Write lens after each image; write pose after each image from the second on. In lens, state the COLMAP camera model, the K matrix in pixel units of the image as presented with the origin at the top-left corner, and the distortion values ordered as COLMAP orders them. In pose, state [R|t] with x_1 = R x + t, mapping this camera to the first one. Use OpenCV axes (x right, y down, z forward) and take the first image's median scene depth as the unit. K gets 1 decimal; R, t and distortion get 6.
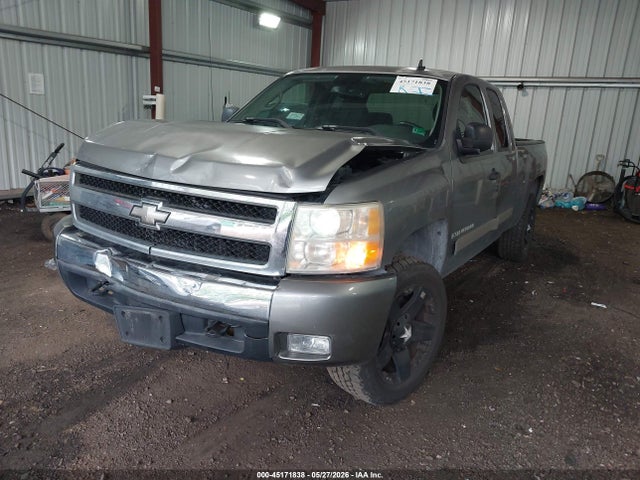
lens RADIAL K [[472.2, 0, 320.0], [0, 472.2, 240.0], [0, 0, 1]] dist [0.001098, -0.003266]
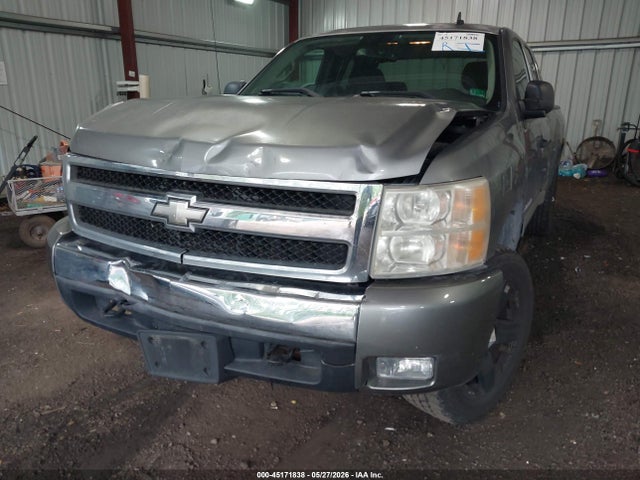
lens RADIAL K [[470.5, 0, 320.0], [0, 470.5, 240.0], [0, 0, 1]] dist [0.001916, 0.002836]
pose [[0.996817, -0.065679, 0.045198, -0.142686], [0.064049, 0.997275, 0.036620, -0.019421], [-0.047480, -0.033609, 0.998307, 0.184953]]
